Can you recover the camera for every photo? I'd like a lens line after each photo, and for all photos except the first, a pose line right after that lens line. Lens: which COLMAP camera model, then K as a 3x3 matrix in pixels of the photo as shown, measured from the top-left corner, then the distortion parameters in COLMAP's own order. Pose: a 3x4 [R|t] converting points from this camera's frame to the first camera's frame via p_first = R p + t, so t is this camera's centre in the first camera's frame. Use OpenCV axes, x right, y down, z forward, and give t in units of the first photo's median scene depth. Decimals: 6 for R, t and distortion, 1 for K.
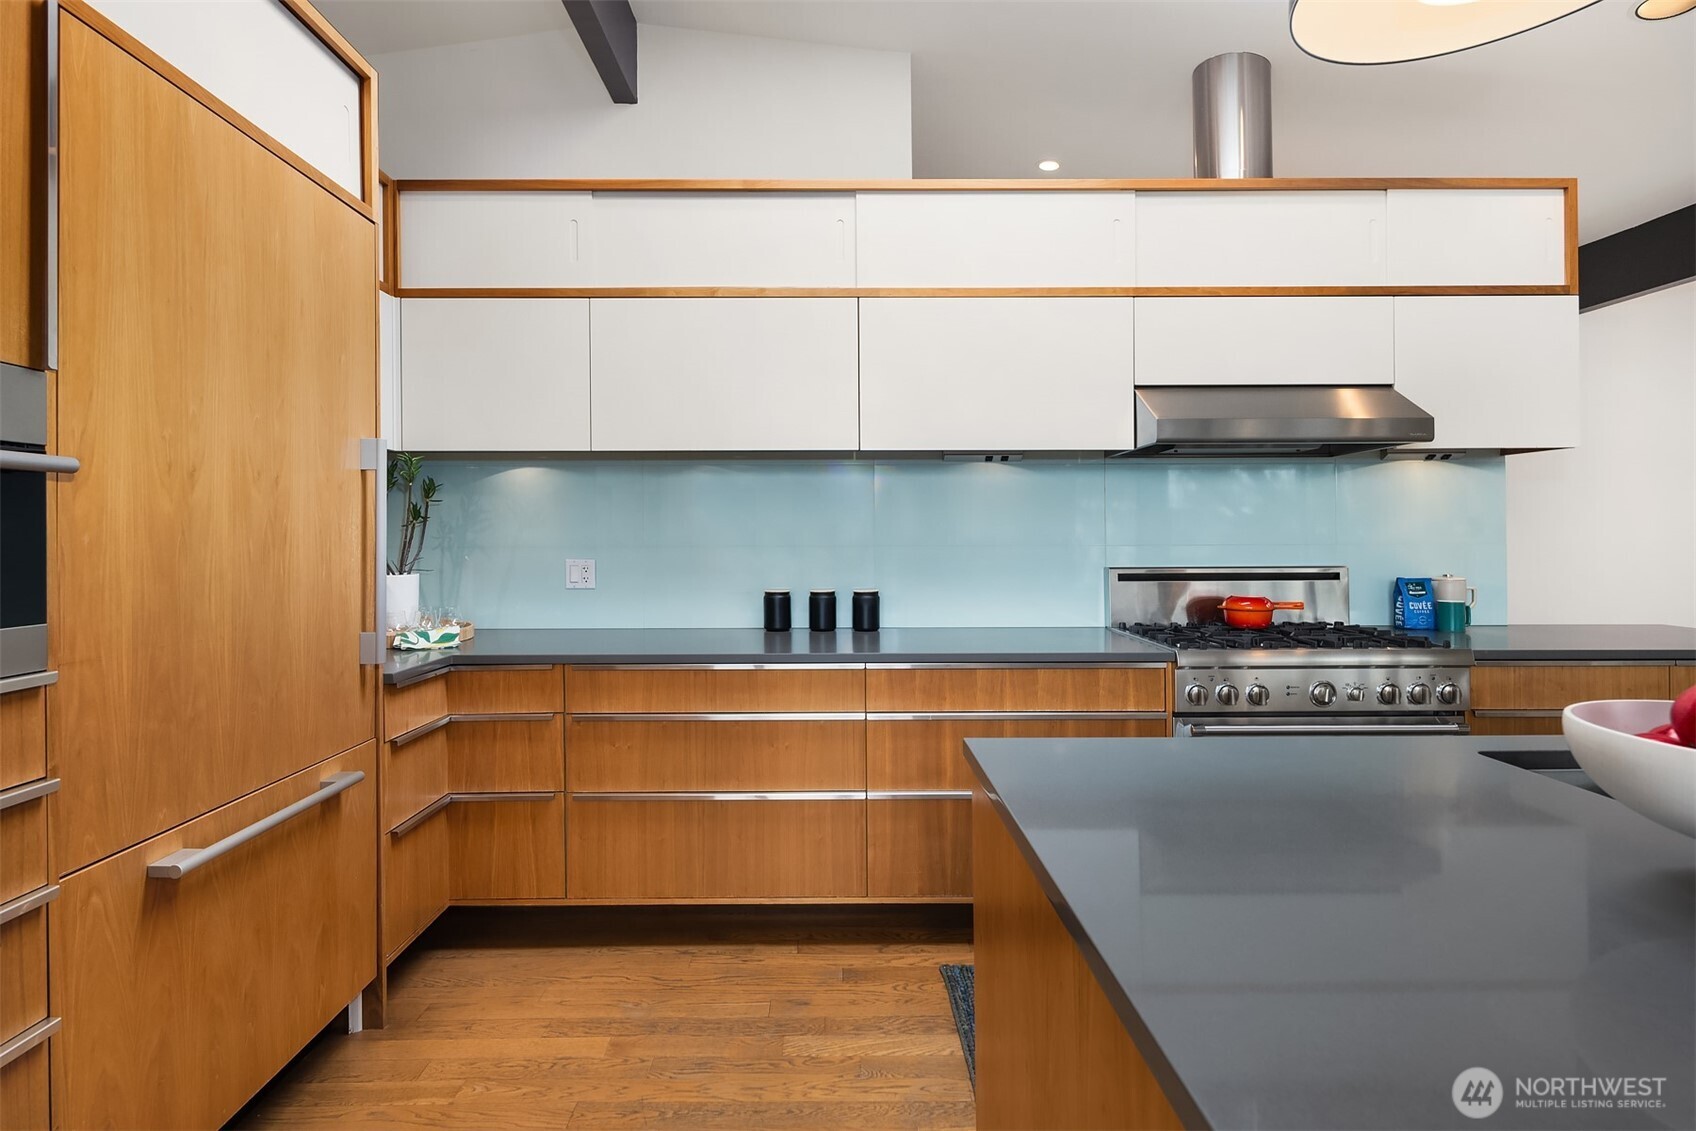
lens RADIAL K [[813.3, 0, 861.2], [0, 813.3, 537.1], [0, 0, 1]] dist [0.001353, -0.002054]
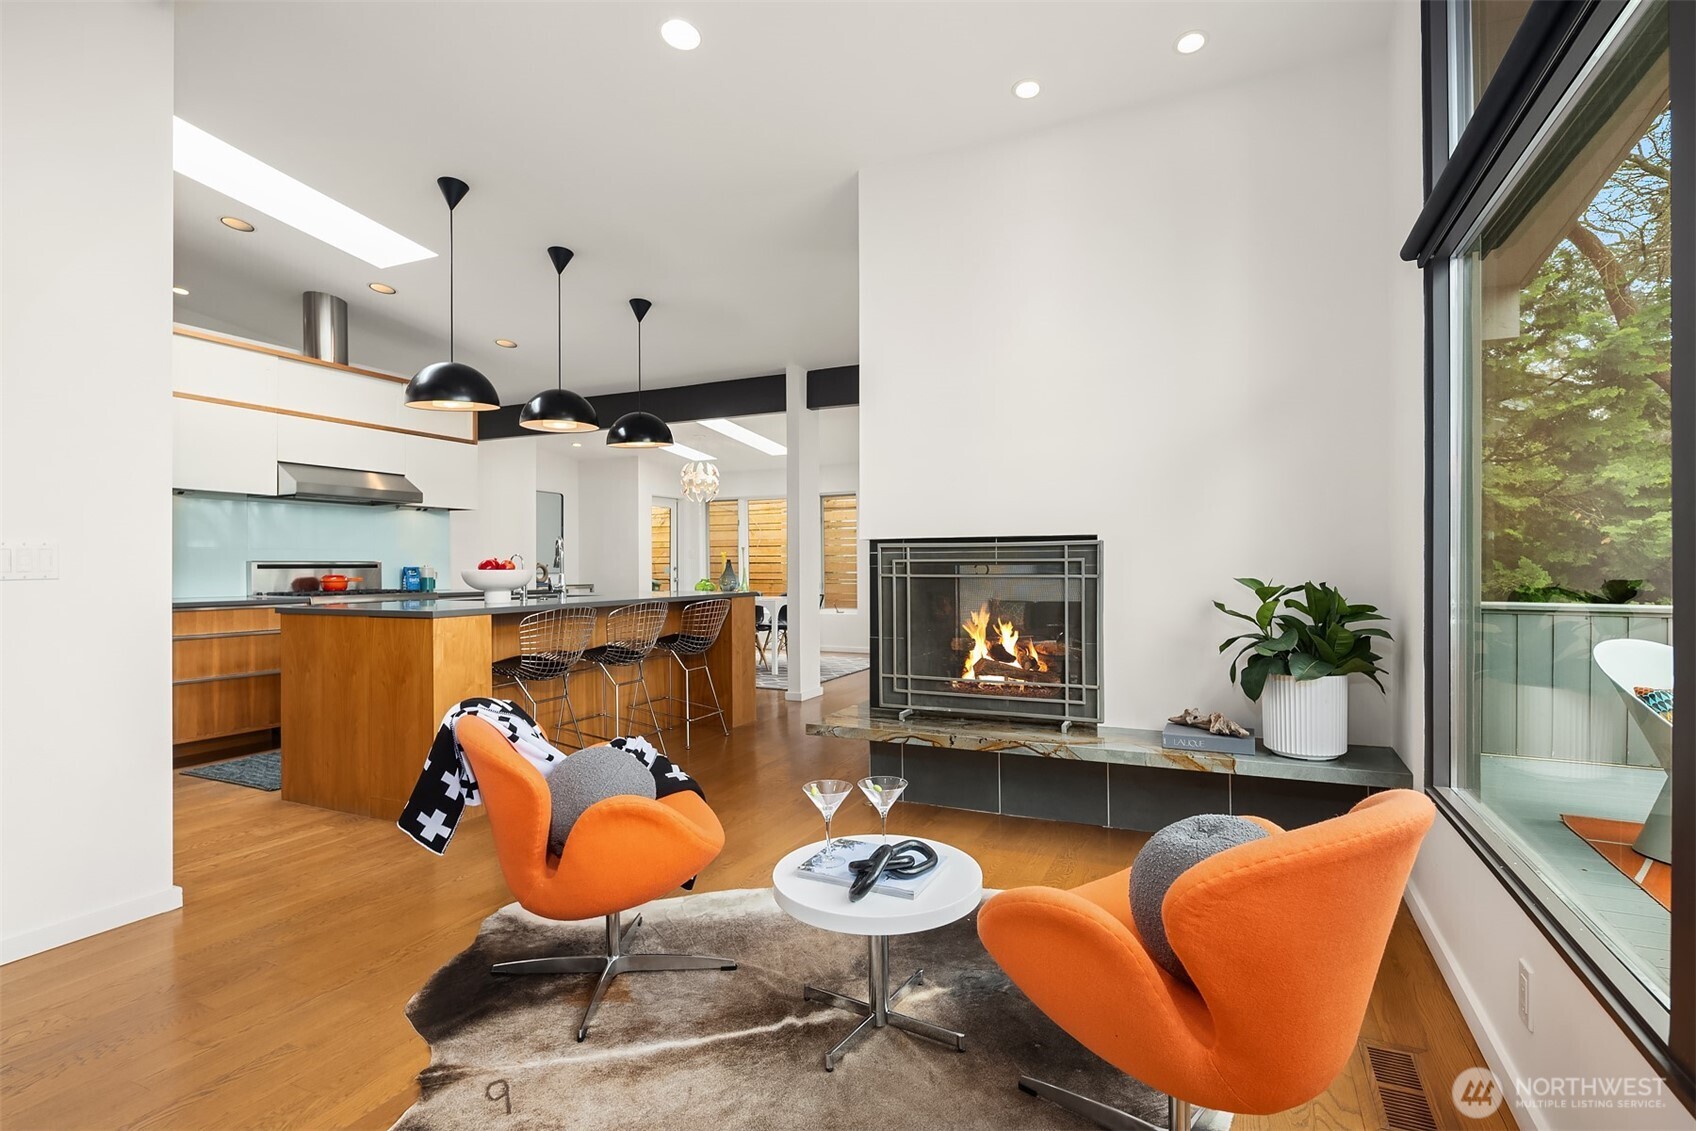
lens RADIAL K [[813.3, 0, 852.2], [0, 813.3, 555.8], [0, 0, 1]] dist [0.001353, -0.002054]
pose [[0.424567, 0.013143, 0.905301, -0.783760], [0.003529, 0.999863, -0.016171, 0.064032], [-0.905390, 0.010061, 0.424462, -0.977514]]
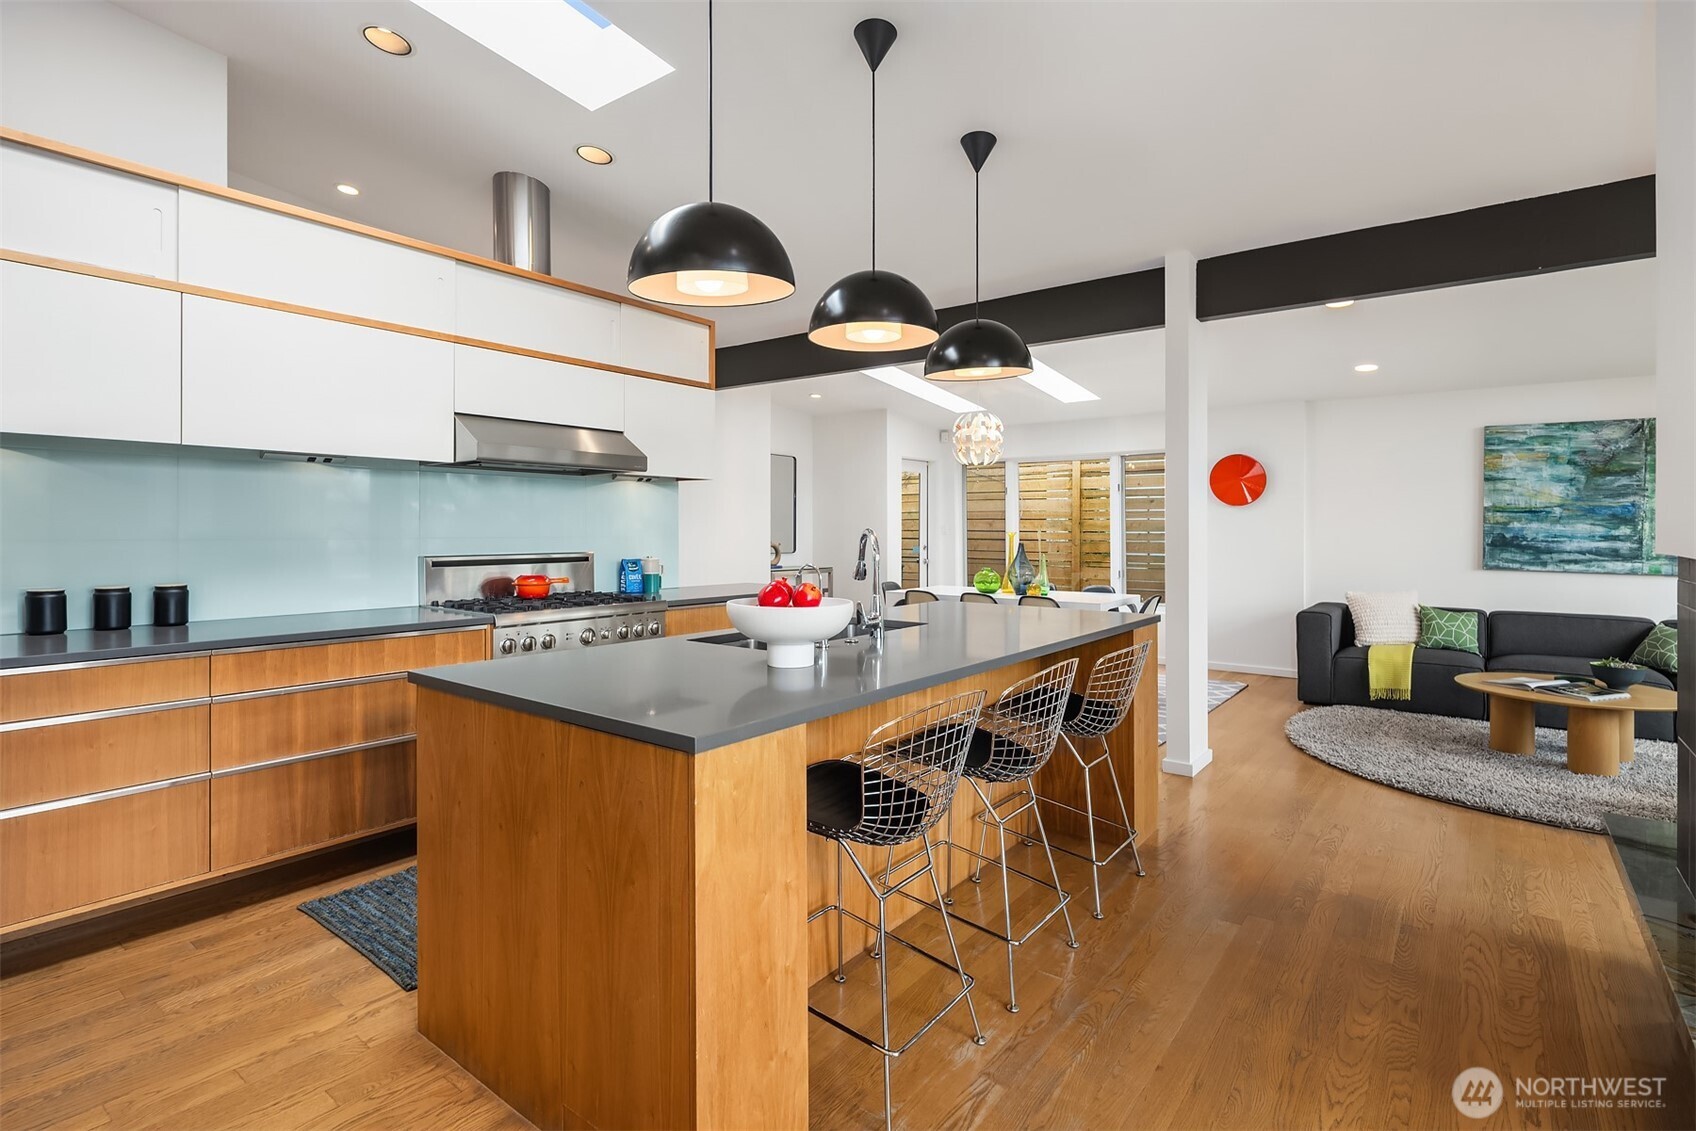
lens RADIAL K [[813.3, 0, 855.6], [0, 813.3, 526.7], [0, 0, 1]] dist [0.001353, -0.002054]
pose [[0.611416, 0.007099, 0.791277, -0.284645], [-0.004670, 0.999975, -0.005363, -0.004137], [-0.791296, -0.000416, 0.611434, -0.276987]]
